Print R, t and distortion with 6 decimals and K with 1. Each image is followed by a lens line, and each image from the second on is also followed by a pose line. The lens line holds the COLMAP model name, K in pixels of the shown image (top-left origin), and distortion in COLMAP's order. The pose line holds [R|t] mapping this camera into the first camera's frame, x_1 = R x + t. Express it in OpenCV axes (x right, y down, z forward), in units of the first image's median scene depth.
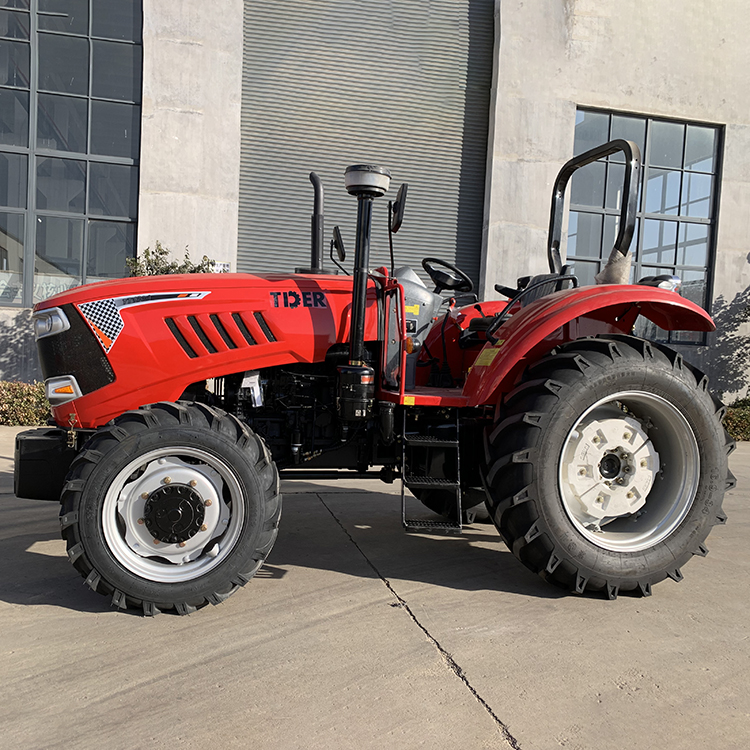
lens RADIAL K [[647.6, 0, 344.9], [0, 647.6, 389.5], [0, 0, 1]] dist [0.011695, -0.006868]
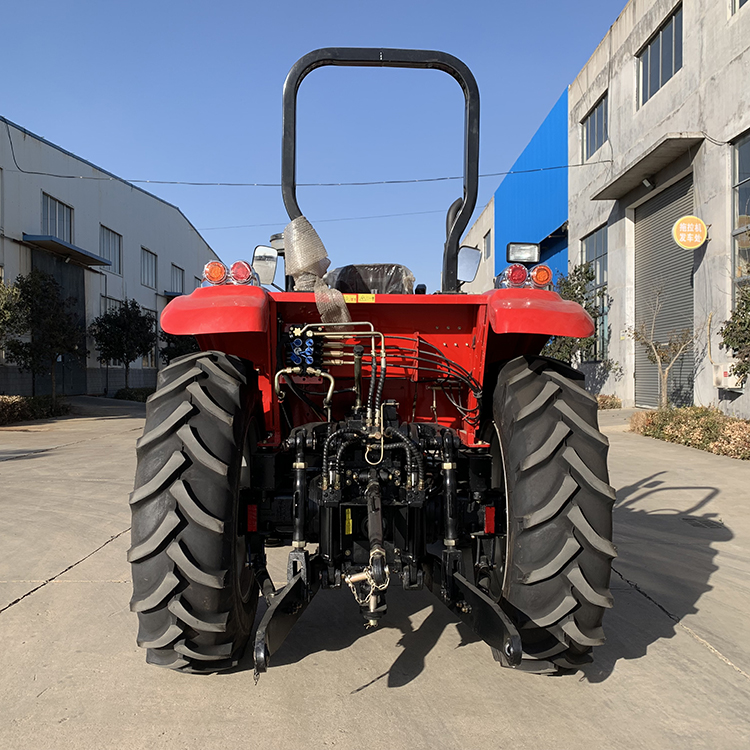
lens RADIAL K [[764.3, 0, 353.2], [0, 764.3, 390.9], [0, 0, 1]] dist [0.015997, -0.015653]
pose [[-0.241789, -0.030251, -0.969857, 1.349271], [-0.062777, 0.997908, -0.015475, -0.029017], [0.968296, 0.057143, -0.243182, 1.438835]]
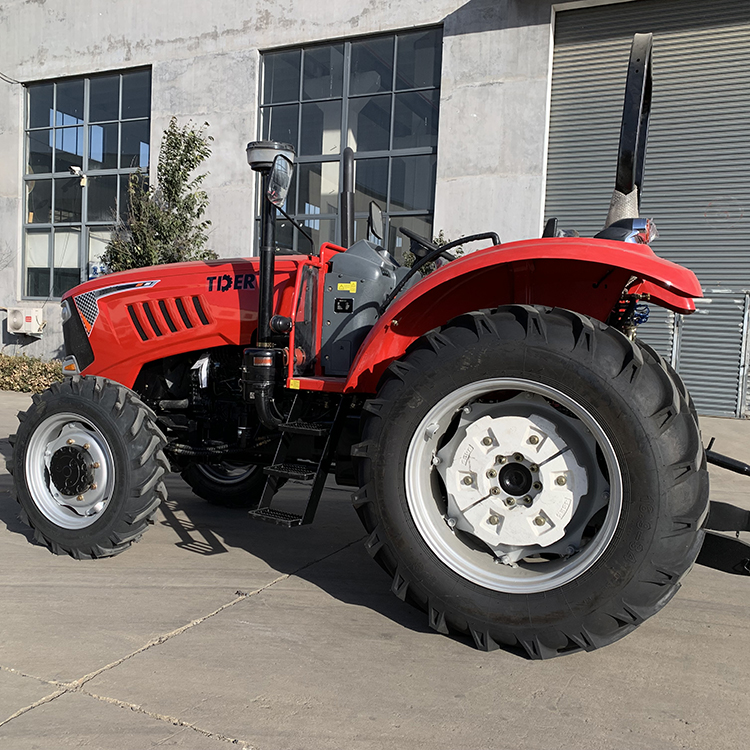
lens RADIAL K [[764.3, 0, 353.2], [0, 764.3, 390.9], [0, 0, 1]] dist [0.015997, -0.015653]
pose [[0.786763, 0.029132, -0.616567, 0.816684], [-0.040310, 0.999178, -0.004226, 0.027164], [0.615937, 0.028179, 0.787291, 0.180856]]
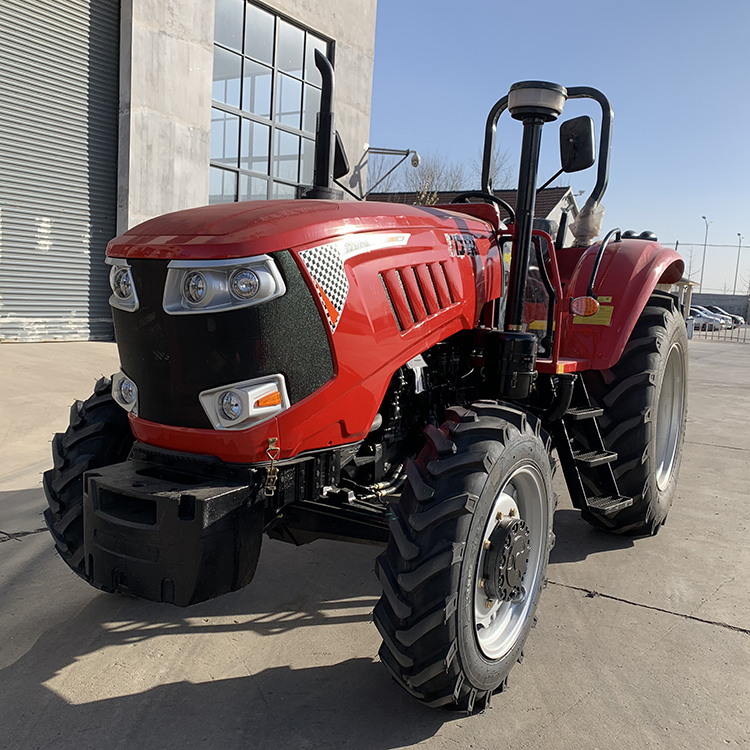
lens RADIAL K [[755.3, 0, 375.0], [0, 755.3, 375.0], [0, 0, 1]] dist [0.010397, 0.009272]
pose [[0.710872, -0.085611, 0.698092, -0.772297], [0.018915, 0.994532, 0.102703, -0.082245], [-0.703067, -0.059804, 0.708605, 0.431786]]
